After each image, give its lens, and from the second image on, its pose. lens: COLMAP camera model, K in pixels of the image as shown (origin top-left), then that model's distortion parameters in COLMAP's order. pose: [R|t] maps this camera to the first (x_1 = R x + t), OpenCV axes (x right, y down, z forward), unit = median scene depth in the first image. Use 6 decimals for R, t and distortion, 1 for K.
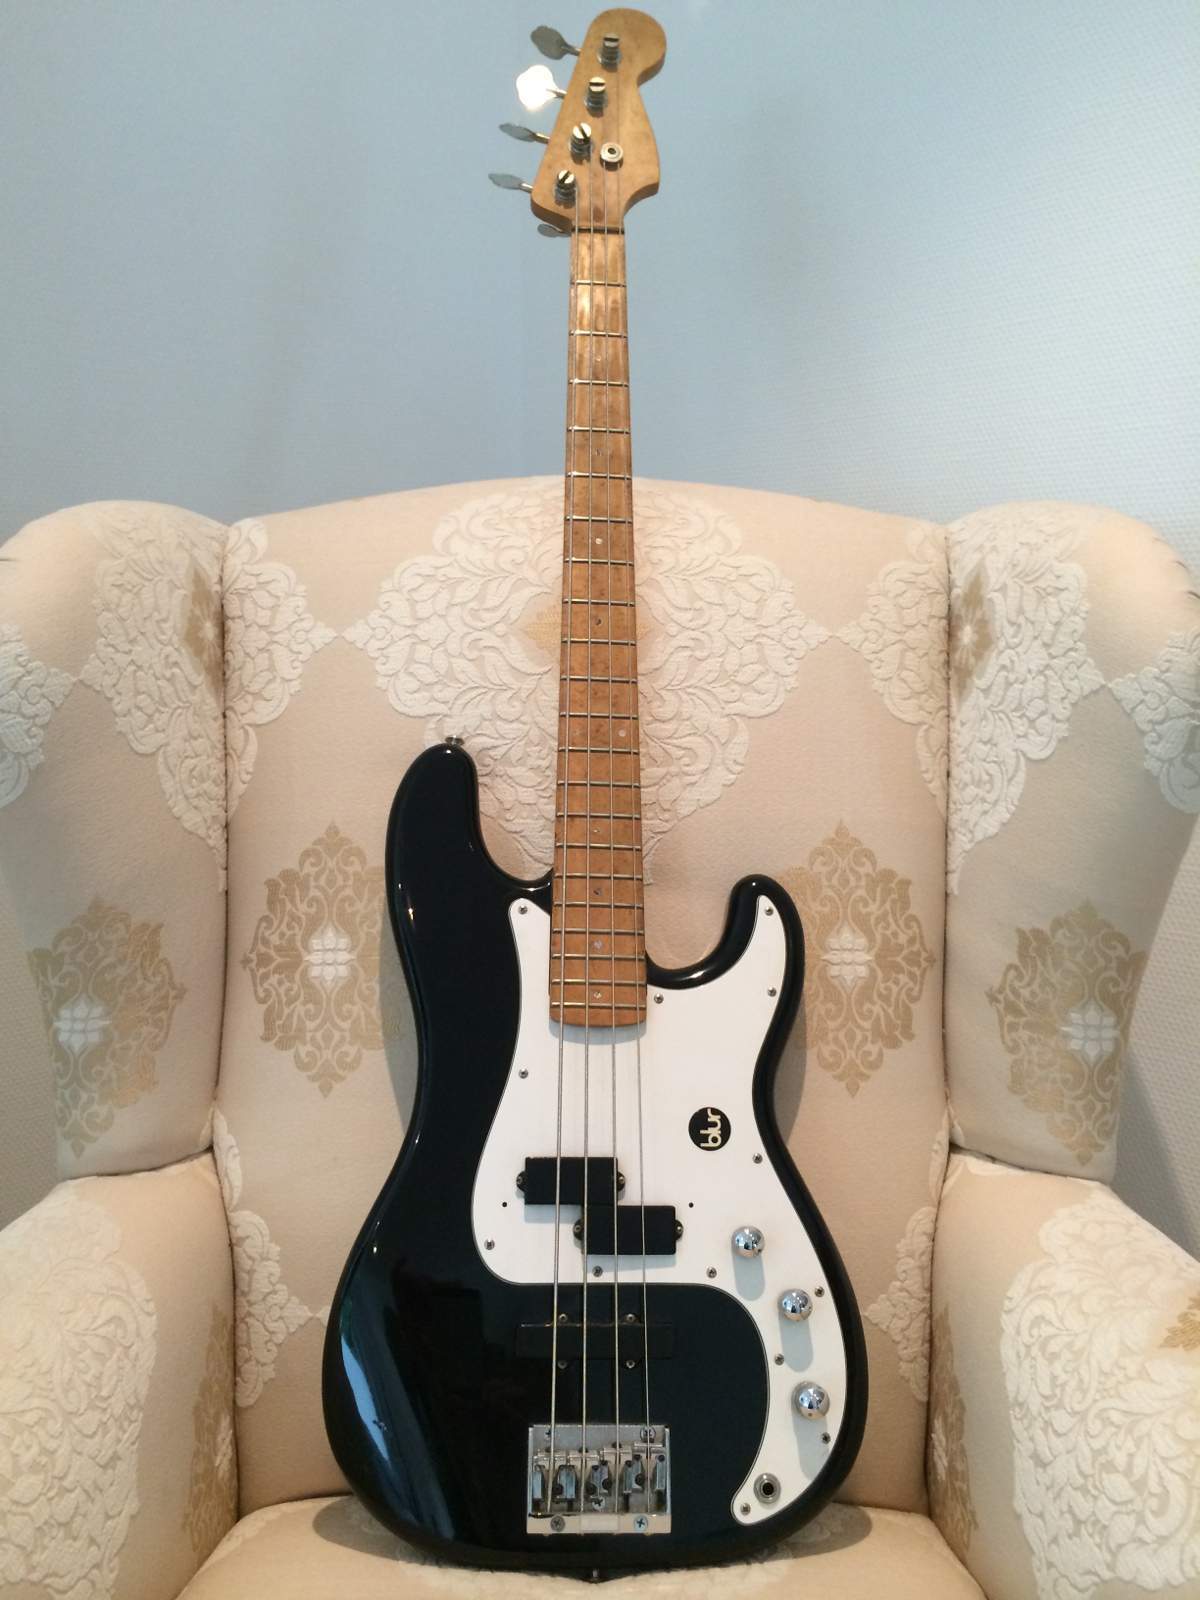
lens RADIAL K [[1447.8, 0, 600.0], [0, 1447.8, 800.0], [0, 0, 1]] dist [0.115494, -0.133970]
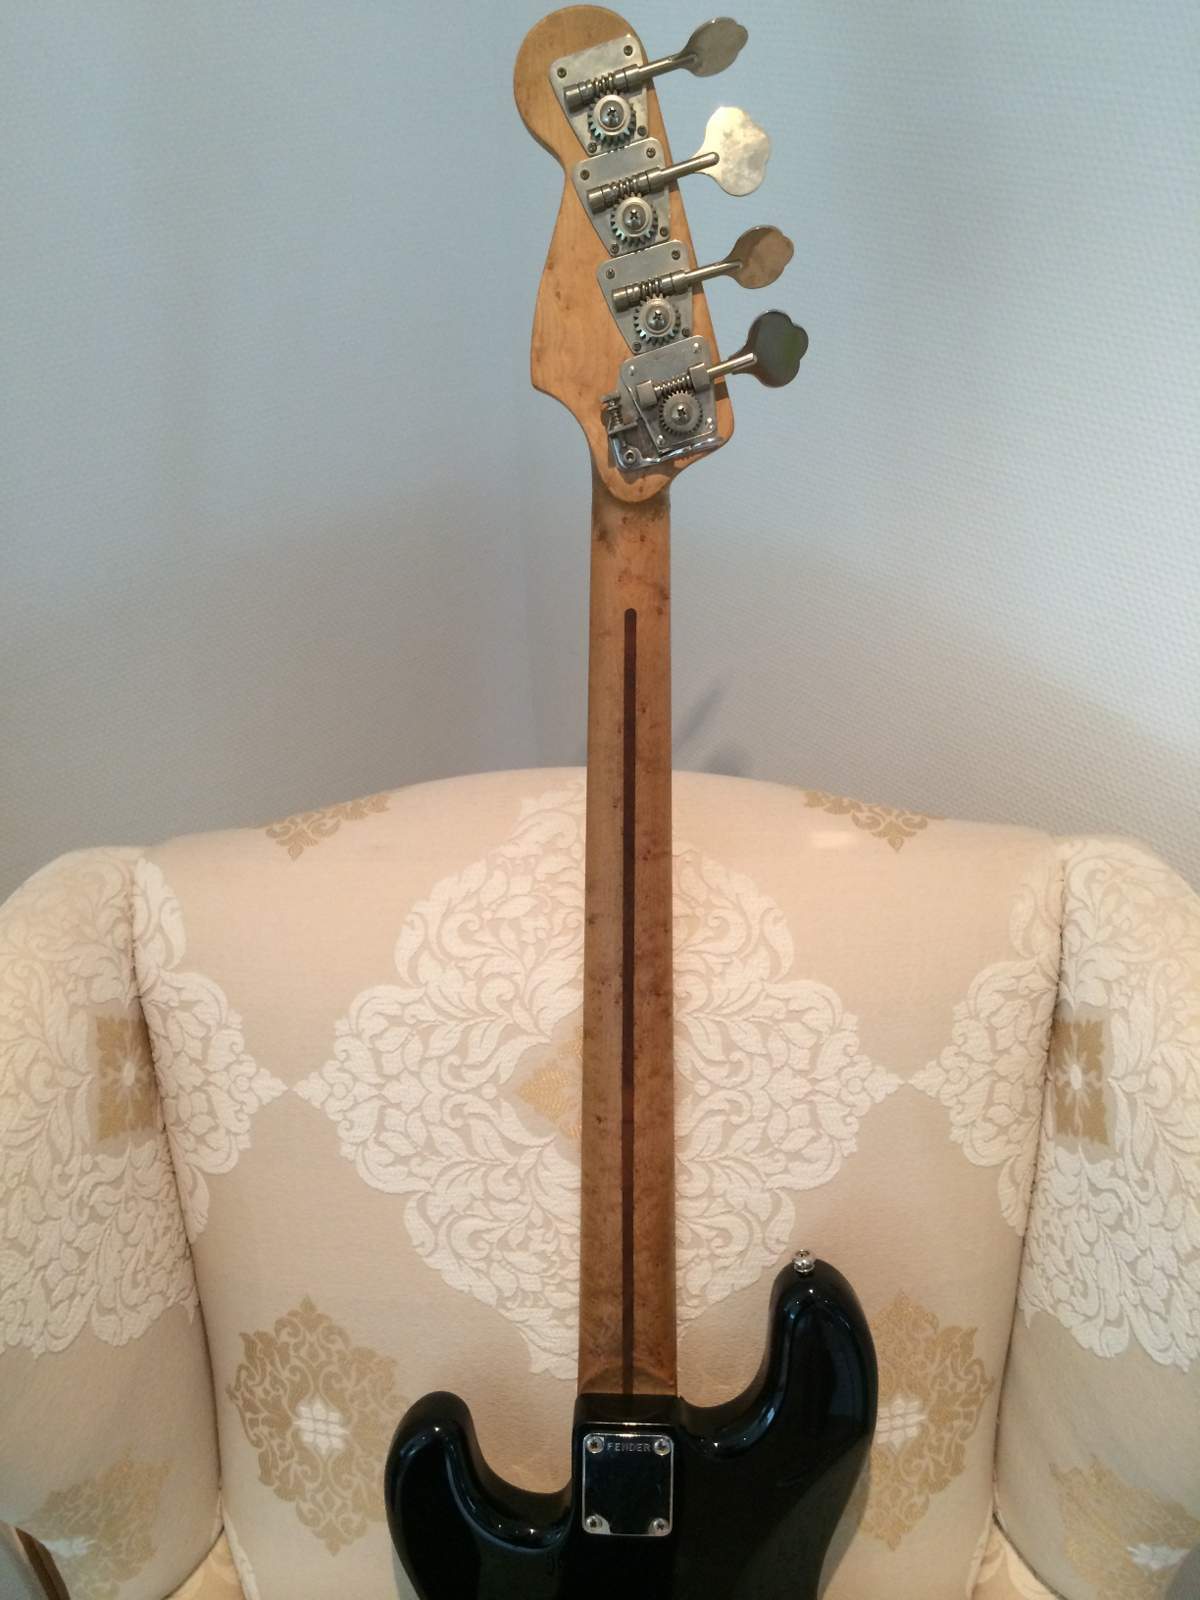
lens RADIAL K [[1447.8, 0, 600.0], [0, 1447.8, 800.0], [0, 0, 1]] dist [0.115494, -0.133970]
pose [[0.999499, -0.014660, -0.028045, 0.017987], [0.026375, 0.875632, 0.482257, -0.646749], [0.017487, -0.482755, 0.875581, 0.375623]]
